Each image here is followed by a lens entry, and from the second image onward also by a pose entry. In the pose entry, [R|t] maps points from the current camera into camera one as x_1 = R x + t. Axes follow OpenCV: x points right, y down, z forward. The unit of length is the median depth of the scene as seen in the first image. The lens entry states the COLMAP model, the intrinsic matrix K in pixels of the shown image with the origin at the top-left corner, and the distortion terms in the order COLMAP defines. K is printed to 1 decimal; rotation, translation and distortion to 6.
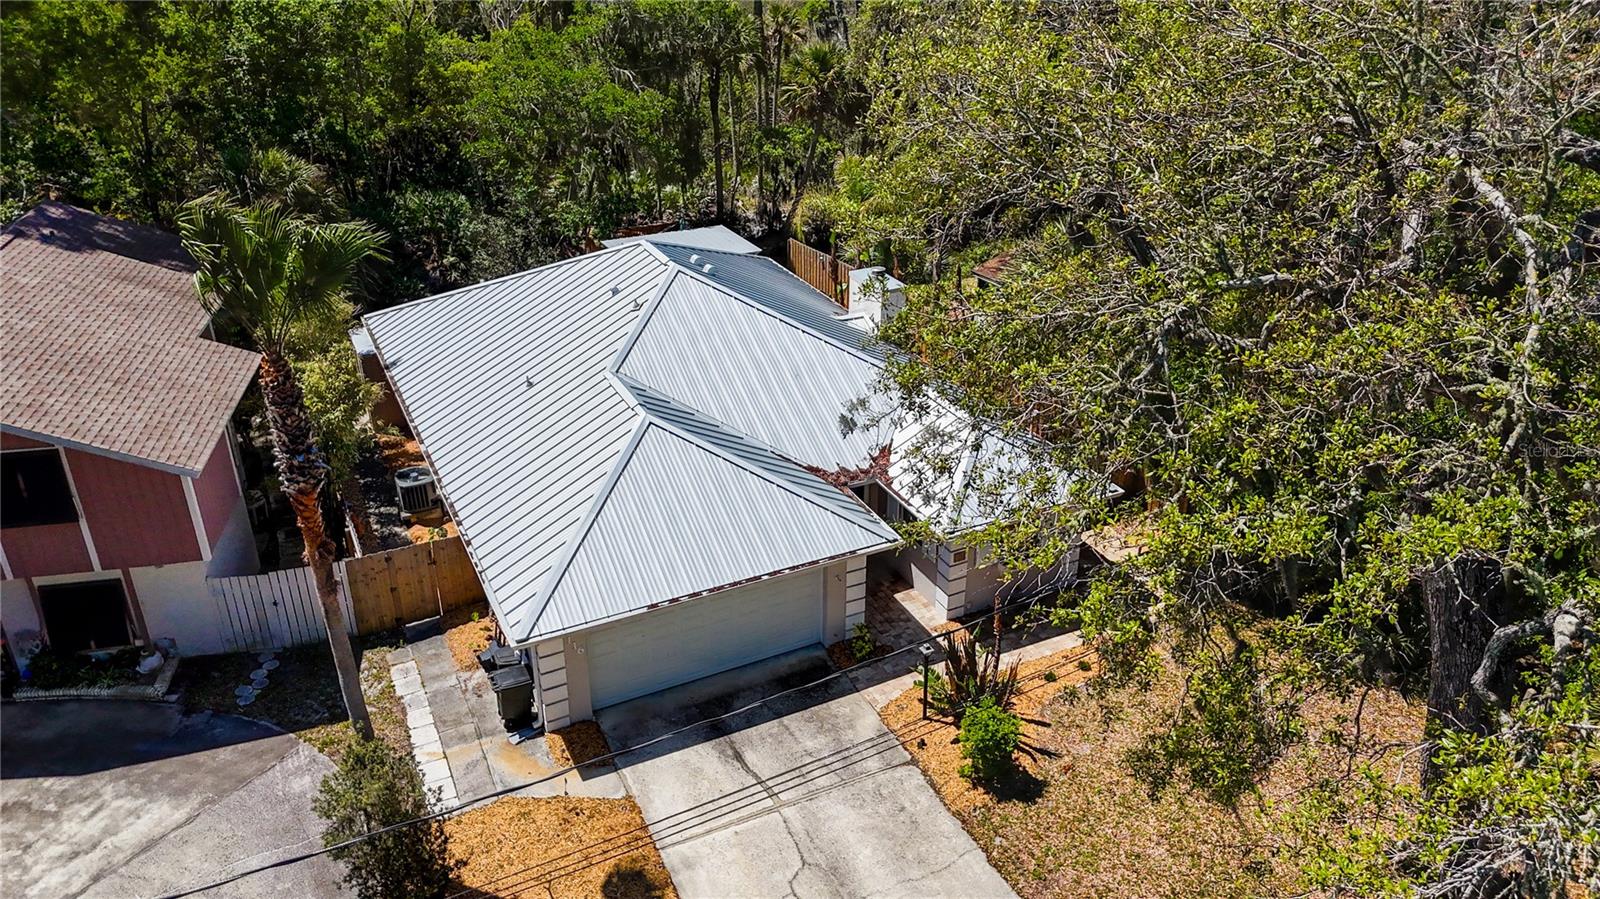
lens RADIAL K [[1173.0, 0, 801.9], [0, 1173.0, 449.8], [0, 0, 1]] dist [0.067405, -0.068638]
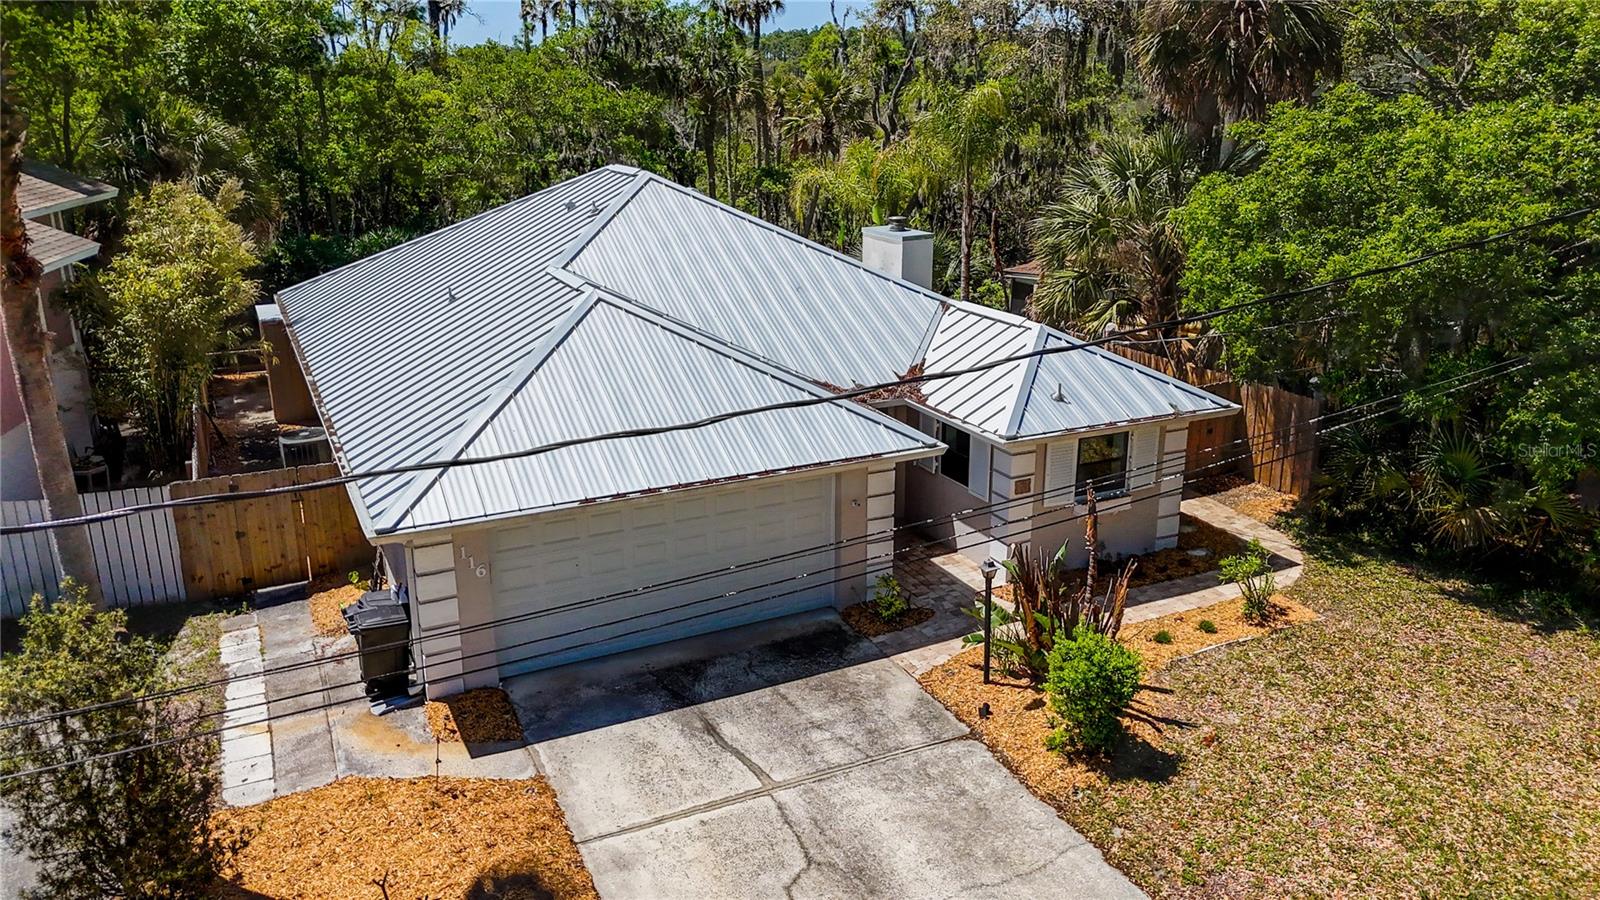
lens RADIAL K [[1173.0, 0, 802.2], [0, 1173.0, 453.9], [0, 0, 1]] dist [0.067405, -0.068638]
pose [[0.999991, -0.002865, -0.003202, 0.000407], [0.002305, 0.986641, -0.162893, 0.213732], [0.003626, 0.162884, 0.986639, 0.315131]]
